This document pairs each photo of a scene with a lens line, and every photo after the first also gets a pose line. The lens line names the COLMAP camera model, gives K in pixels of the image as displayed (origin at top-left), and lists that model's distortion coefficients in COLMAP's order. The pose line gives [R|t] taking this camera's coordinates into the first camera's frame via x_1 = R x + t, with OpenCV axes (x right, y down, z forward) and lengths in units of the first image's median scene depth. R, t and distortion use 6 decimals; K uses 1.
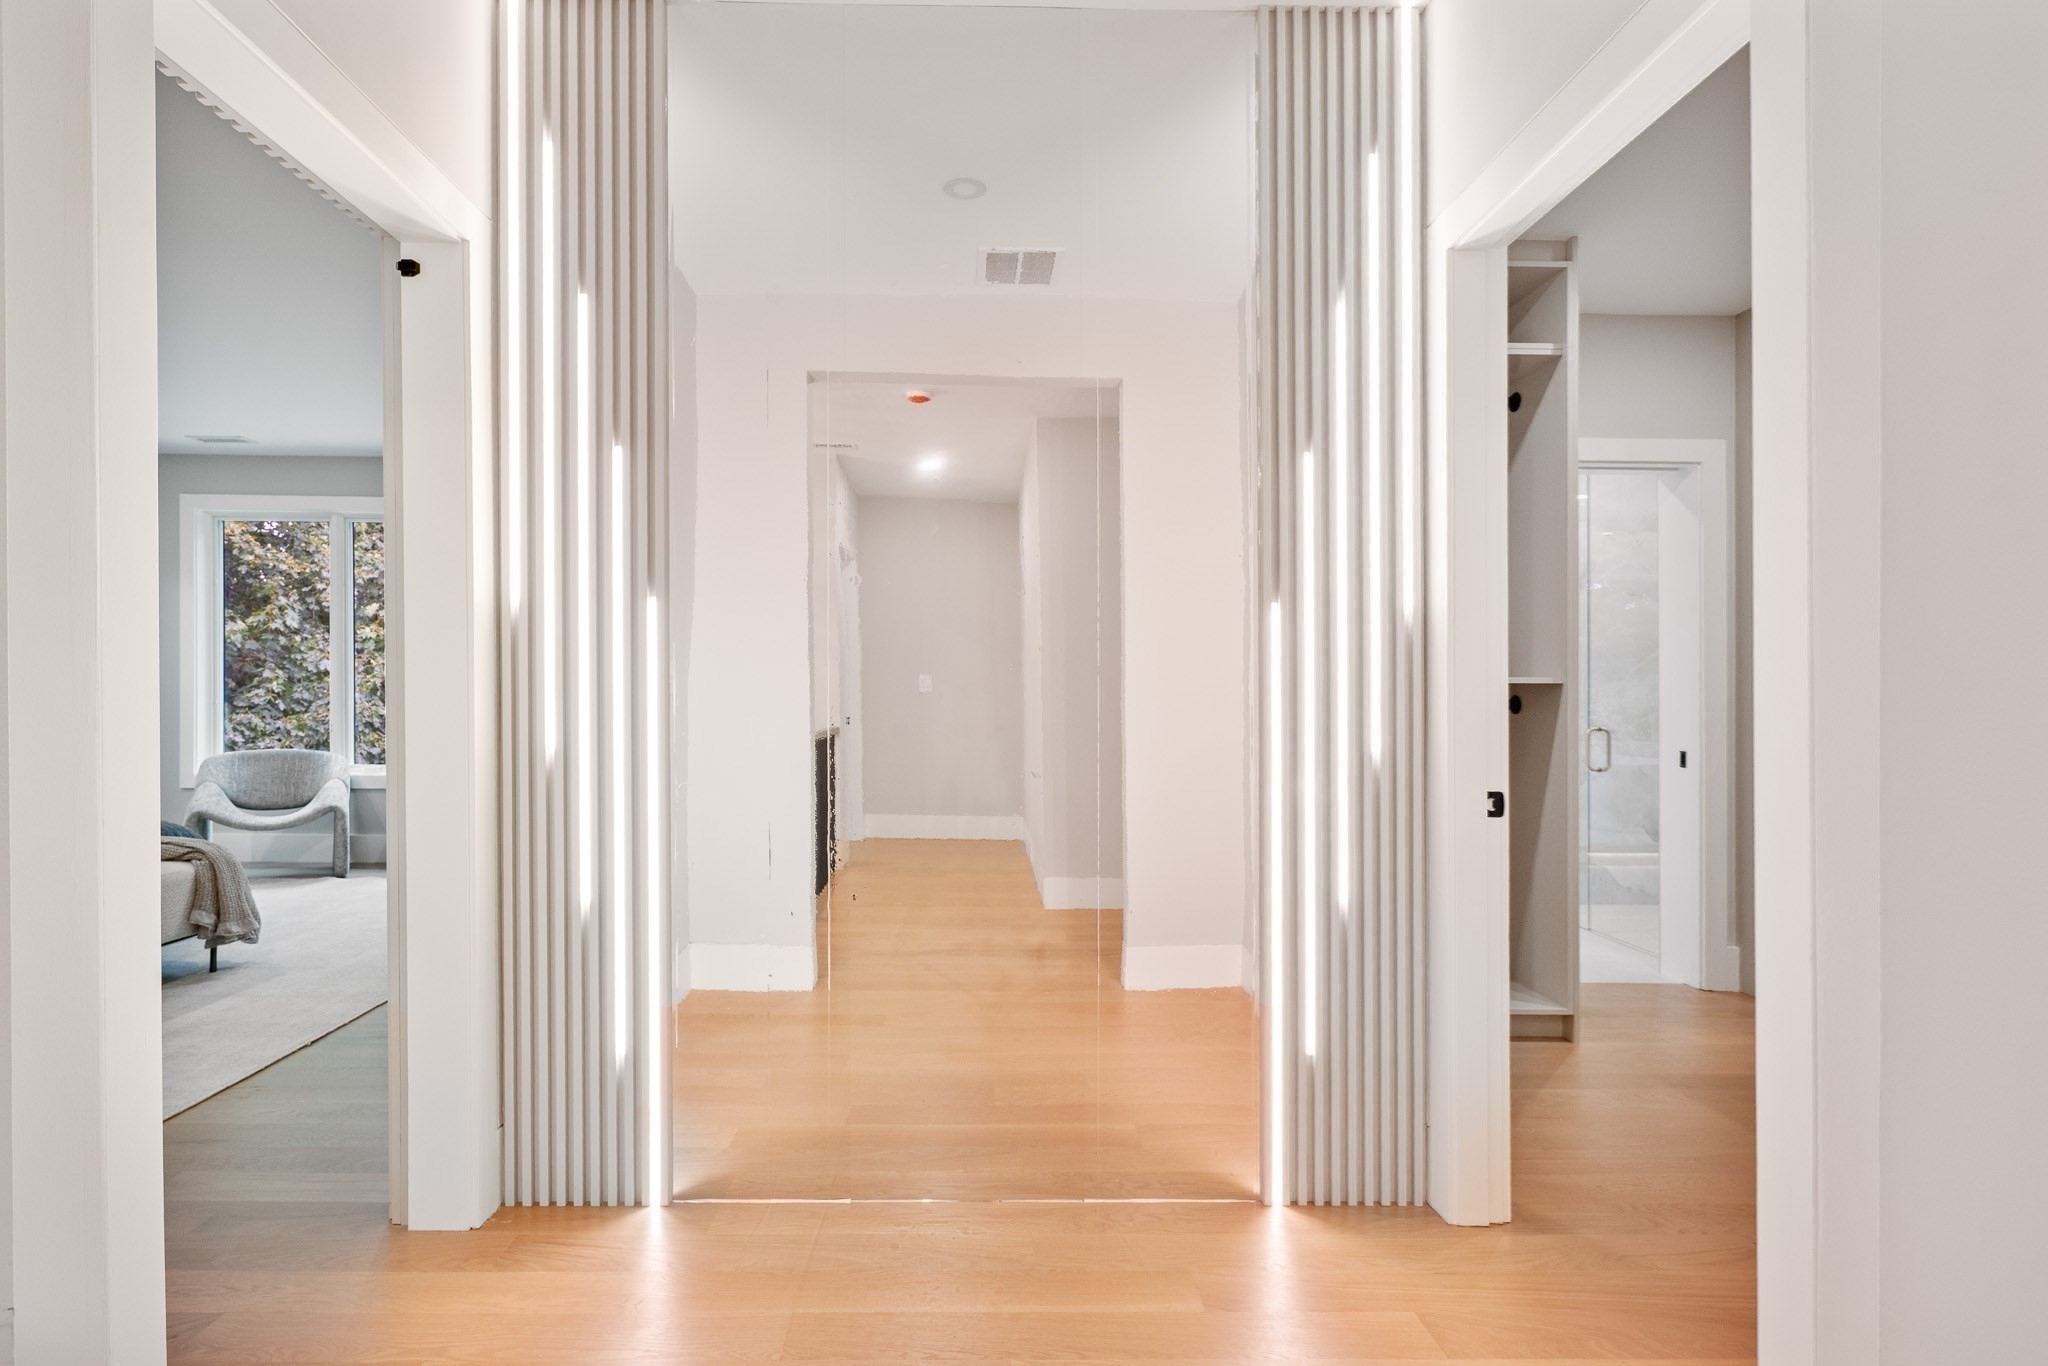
lens RADIAL K [[956.4, 0, 1019.0], [0, 956.4, 692.2], [0, 0, 1]] dist [-0.002494, -0.000406]
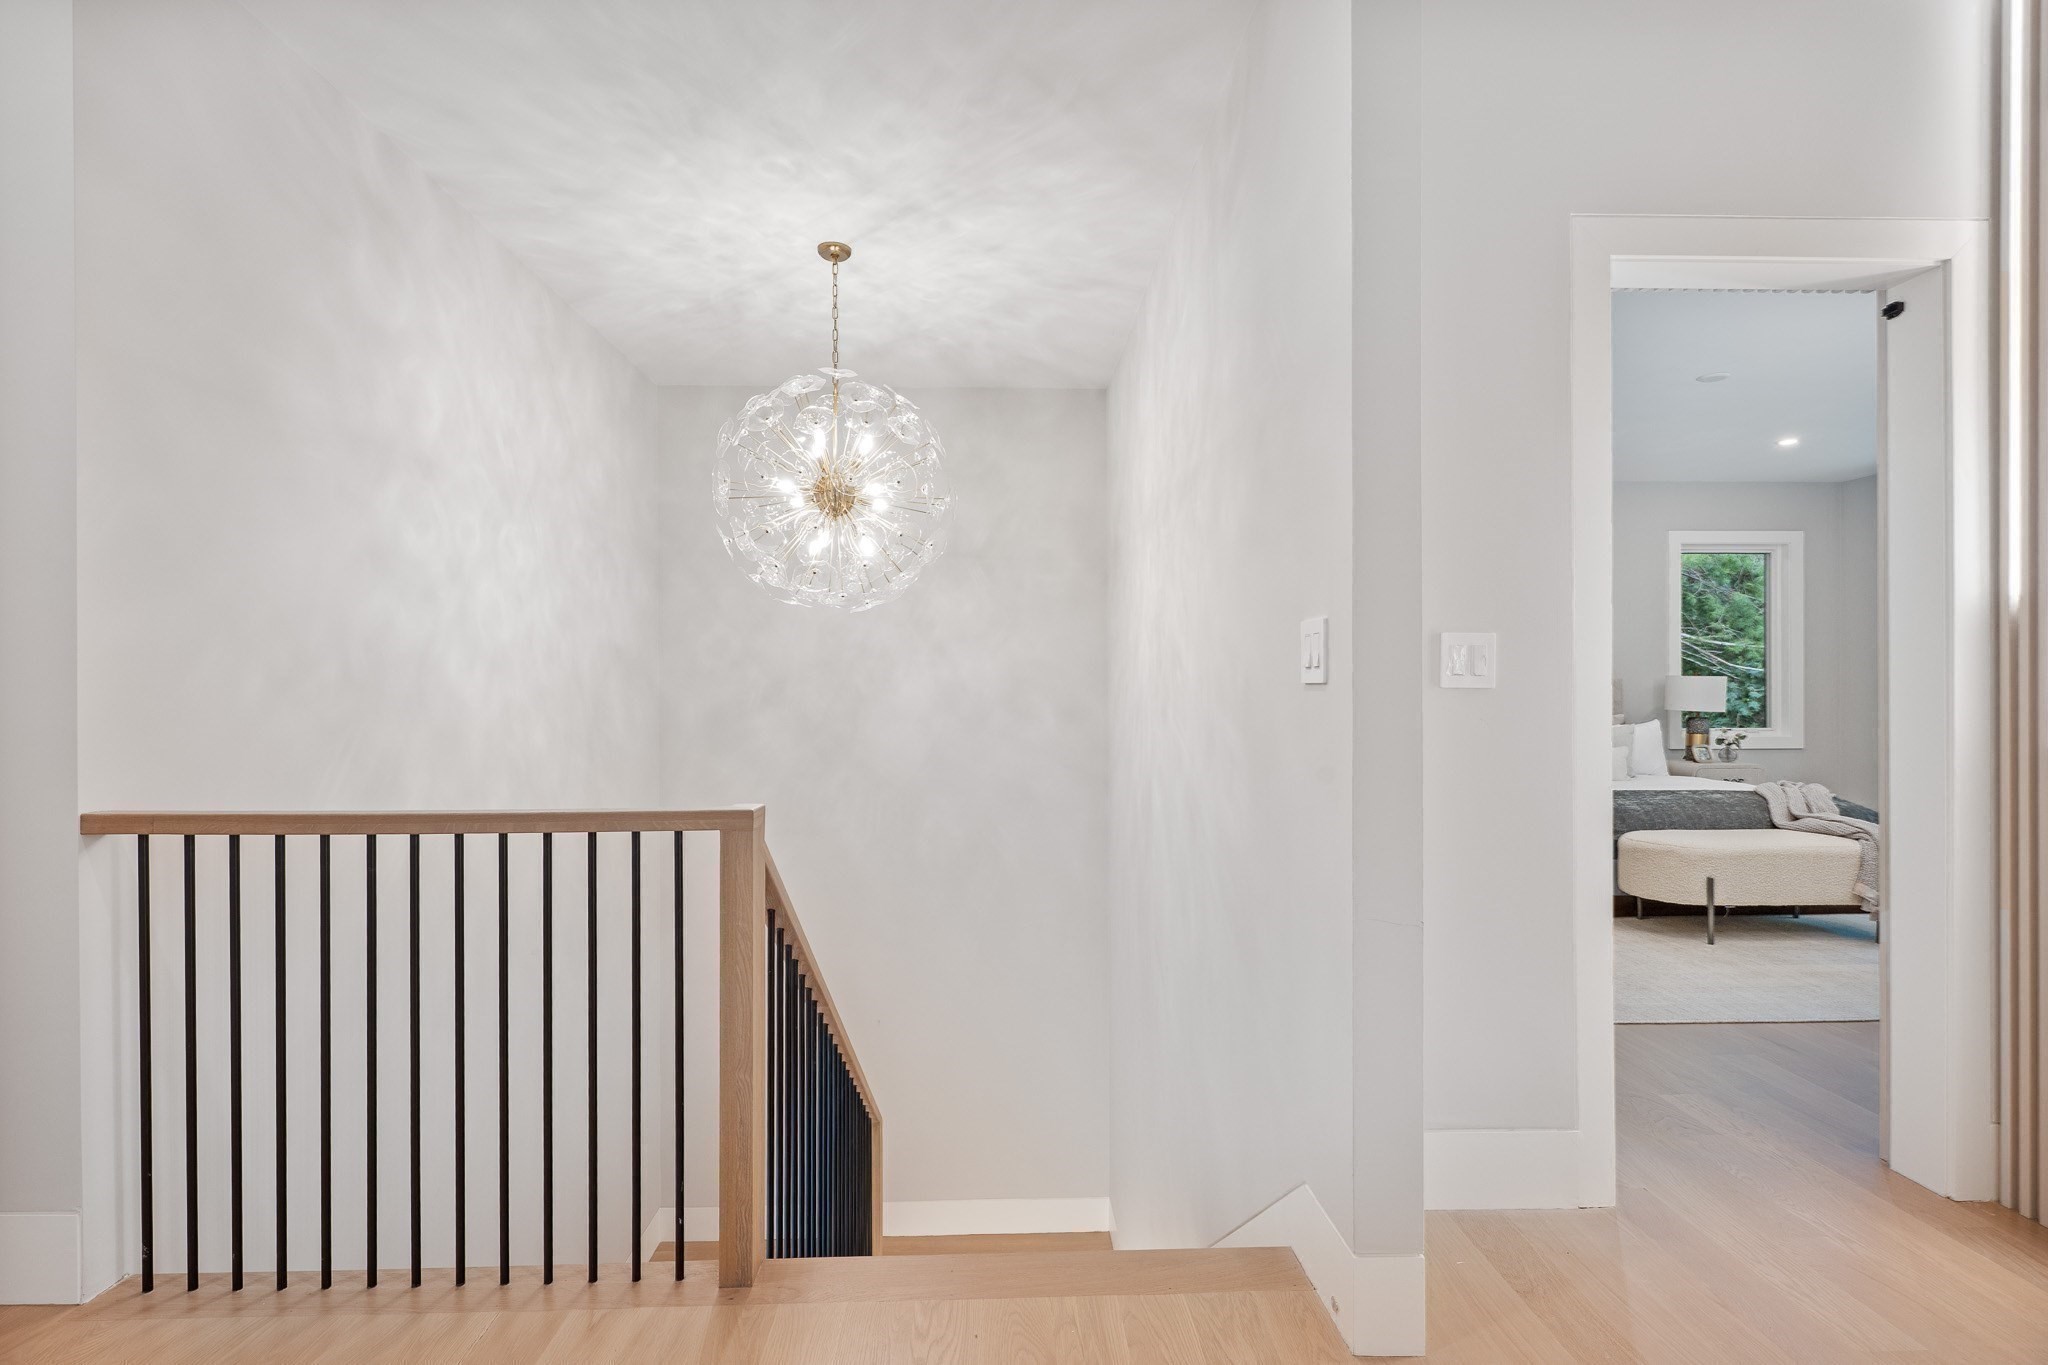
lens RADIAL K [[956.4, 0, 1021.4], [0, 956.4, 688.2], [0, 0, 1]] dist [-0.002494, -0.000406]
pose [[0.030489, -0.006098, -0.999516, 0.431501], [0.004016, 0.999974, -0.005978, -0.000633], [0.999527, -0.003832, 0.030513, -0.054257]]
